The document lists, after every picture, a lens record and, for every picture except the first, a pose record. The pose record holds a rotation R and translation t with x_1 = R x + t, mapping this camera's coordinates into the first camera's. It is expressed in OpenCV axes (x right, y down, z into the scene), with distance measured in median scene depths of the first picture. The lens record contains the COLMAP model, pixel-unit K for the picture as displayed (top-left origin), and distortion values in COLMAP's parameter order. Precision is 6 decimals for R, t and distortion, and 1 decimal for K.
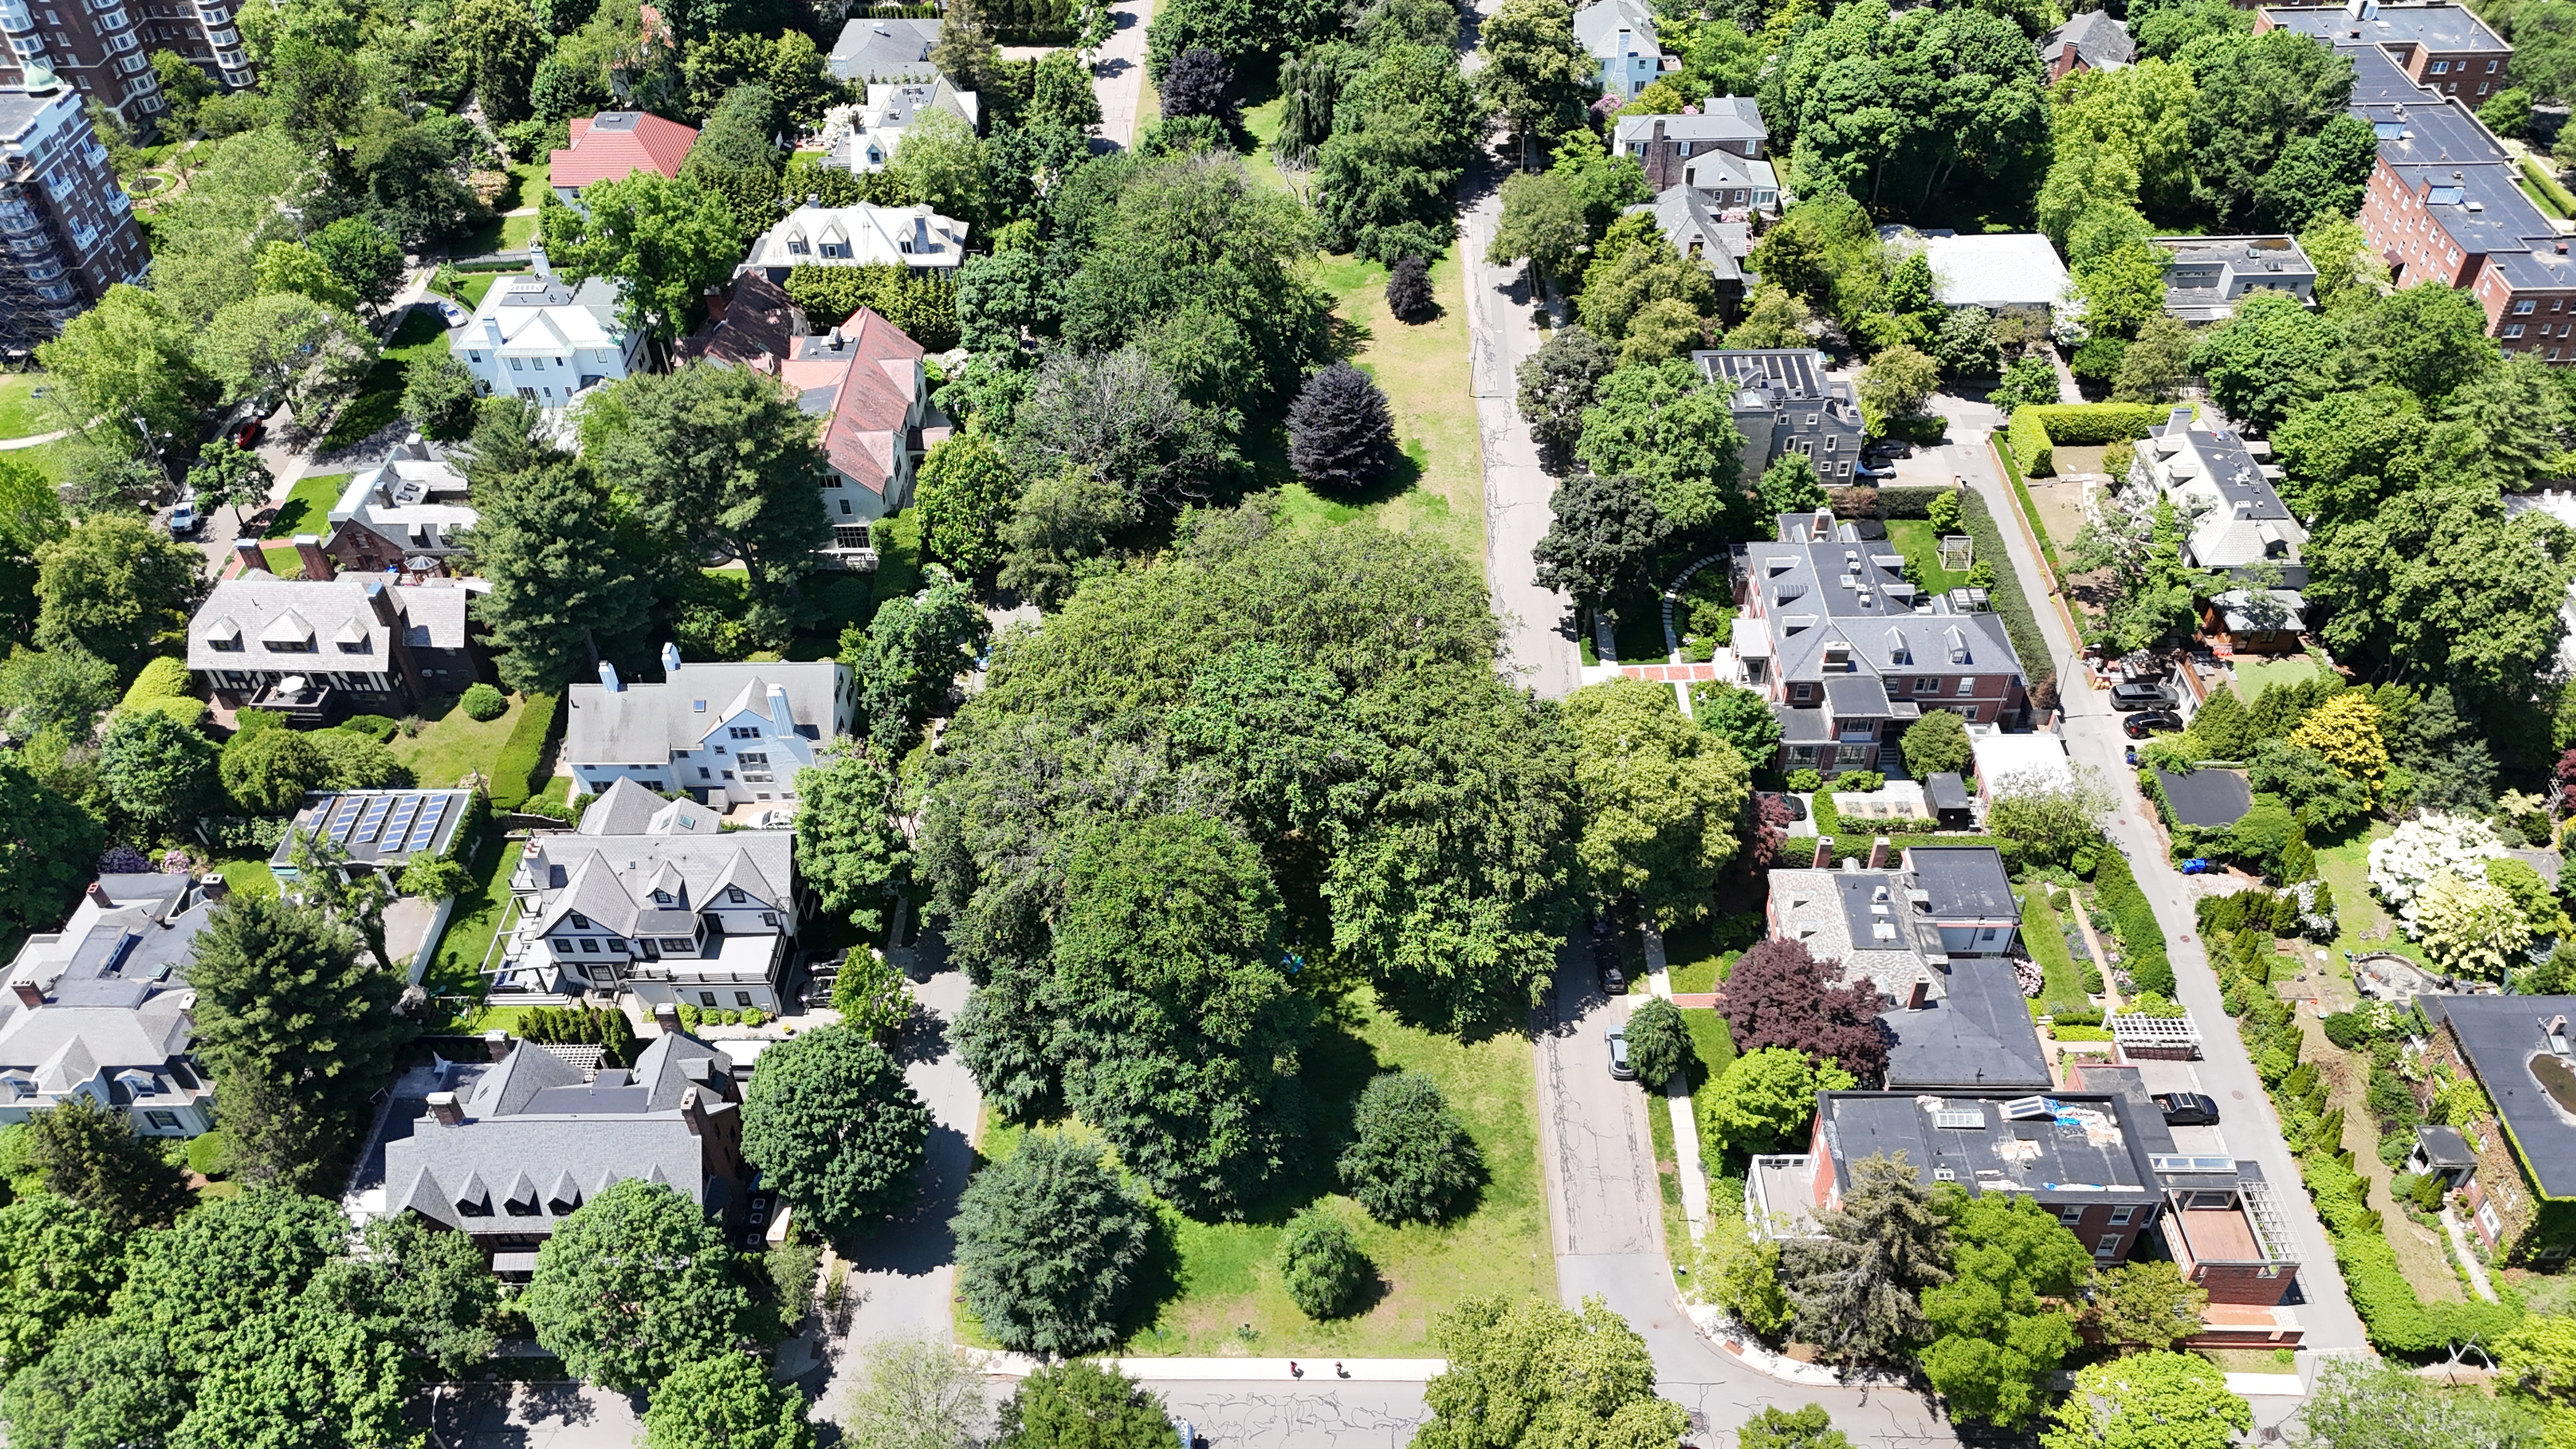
lens RADIAL K [[1890.5, 0, 1288.0], [0, 1890.5, 724.5], [0, 0, 1]] dist [0.068591, -0.063731]
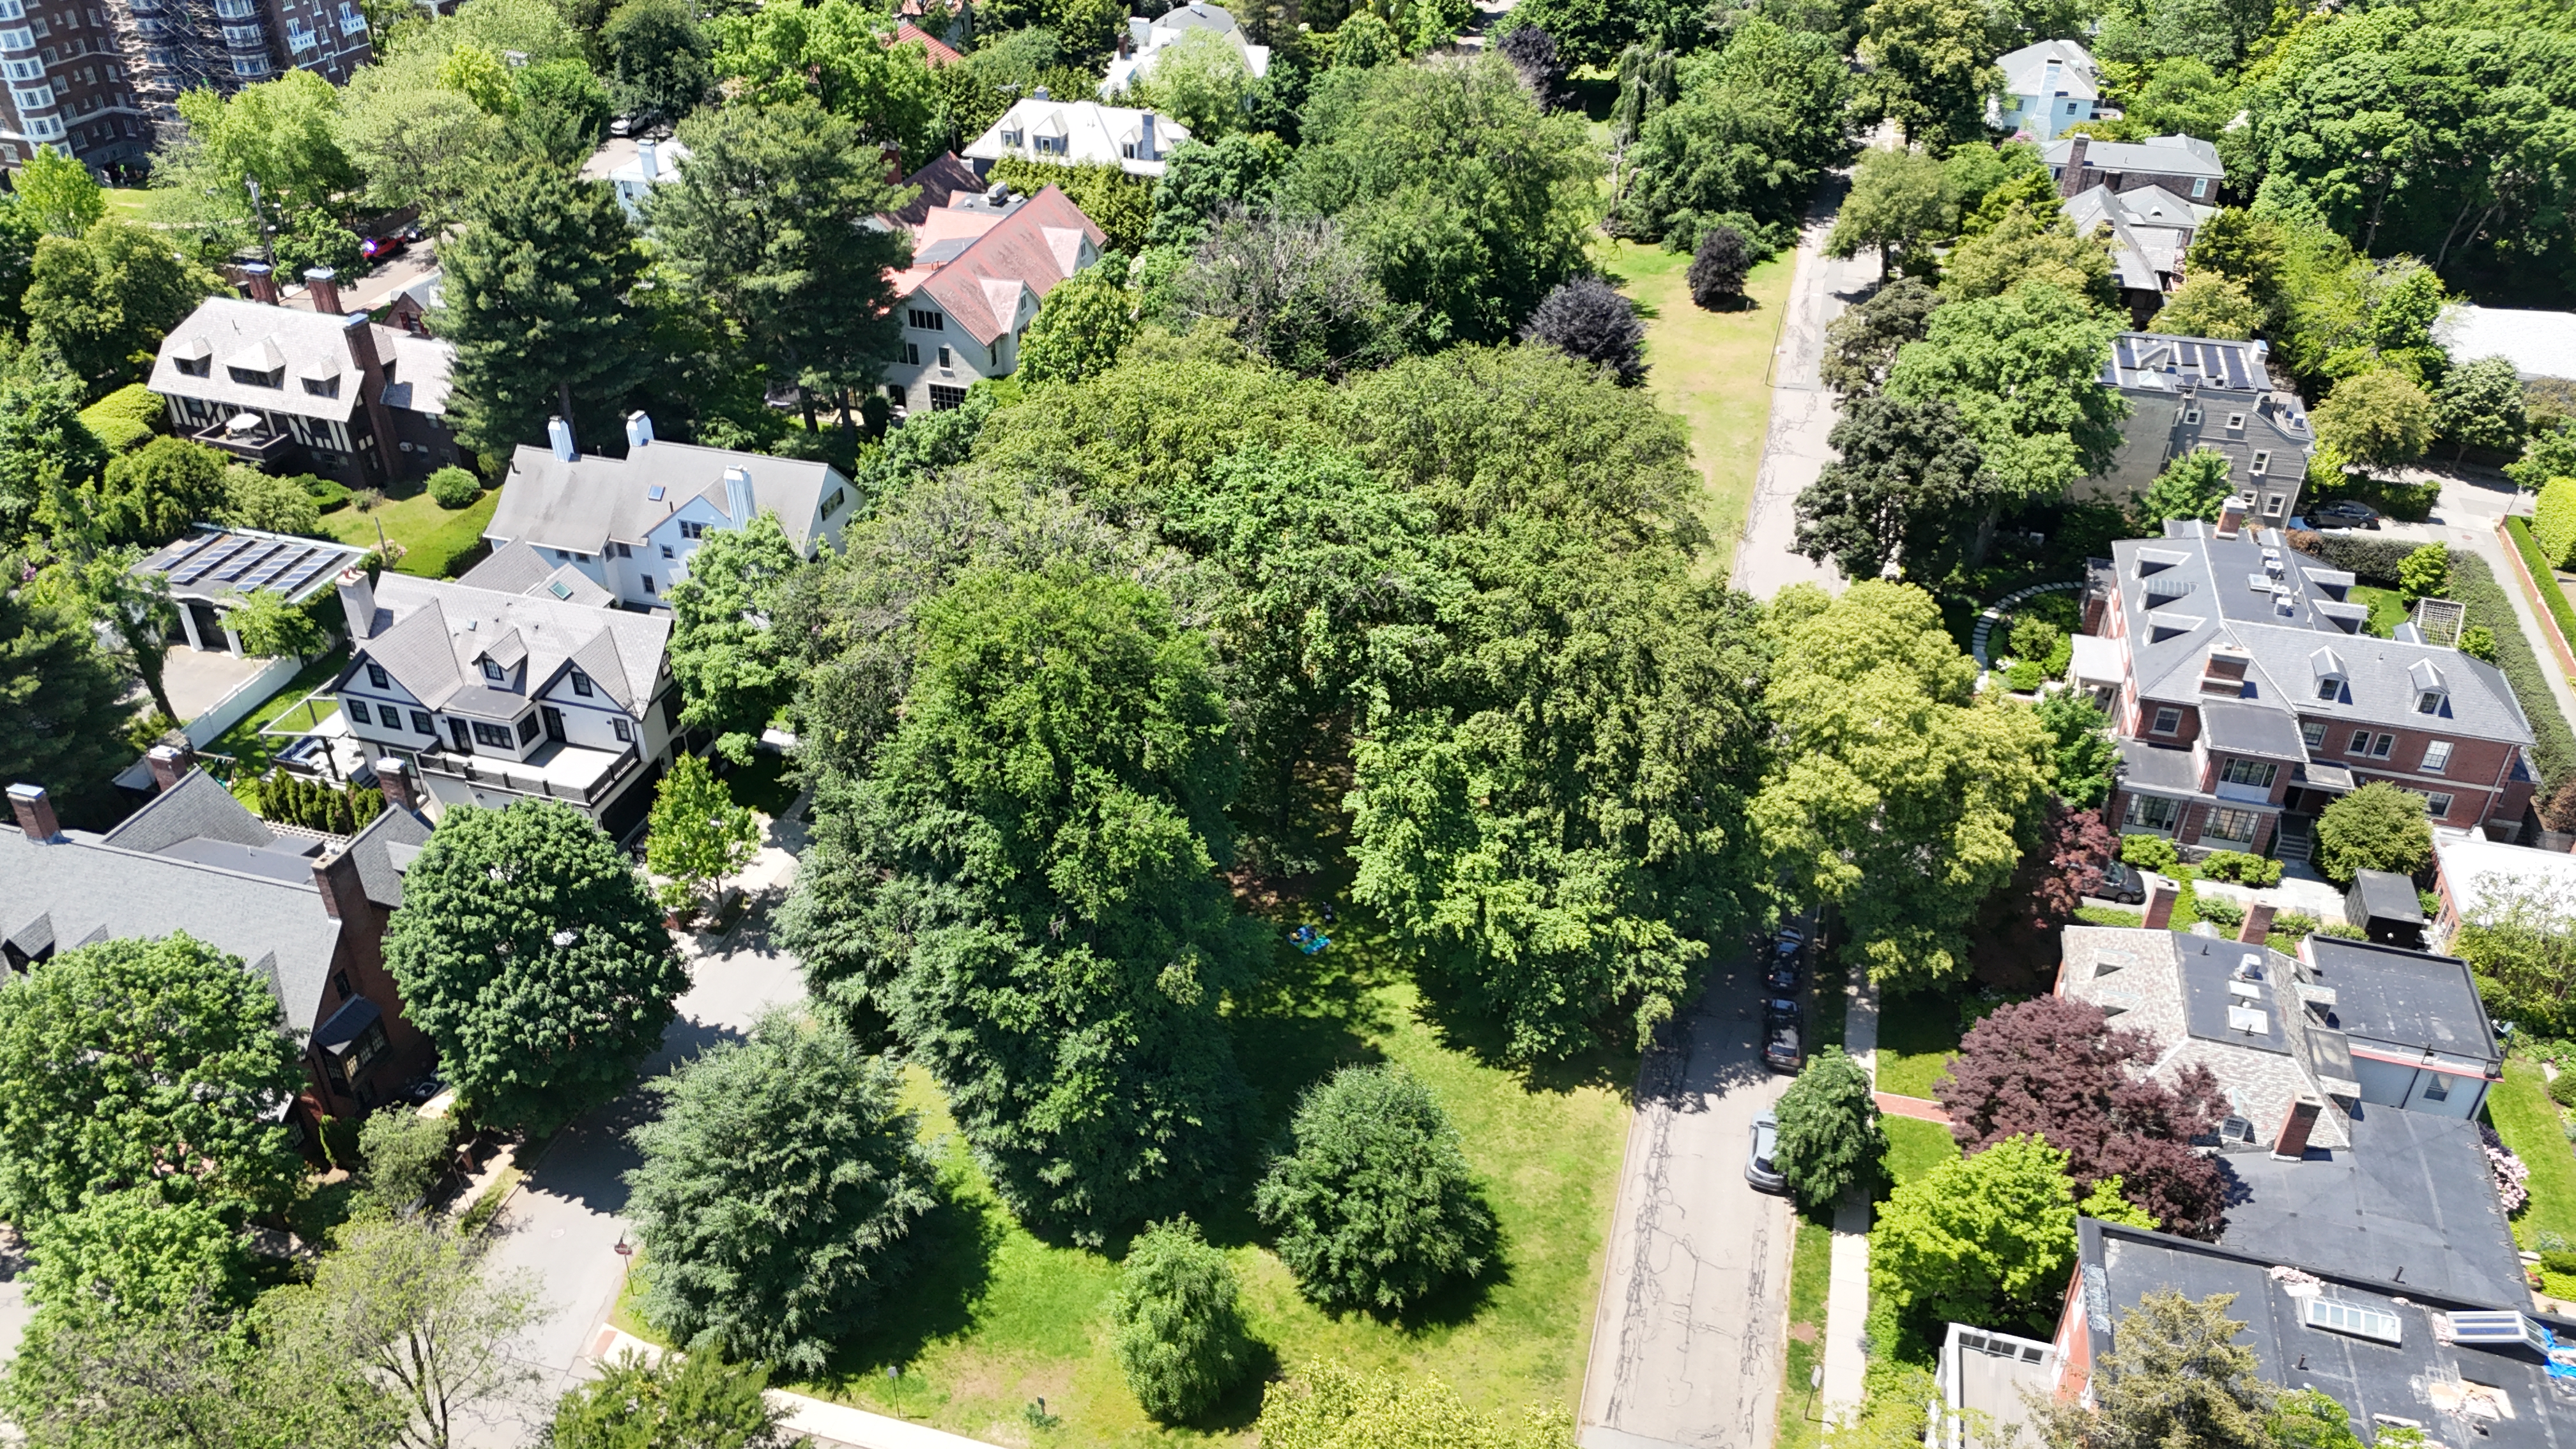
lens RADIAL K [[1886.6, 0, 1289.8], [0, 1886.6, 724.9], [0, 0, 1]] dist [0.070614, -0.064013]
pose [[0.964907, 0.168299, -0.201571, 0.122067], [-0.198727, 0.969772, -0.141595, 0.152648], [0.171648, 0.176684, 0.969185, 0.333732]]
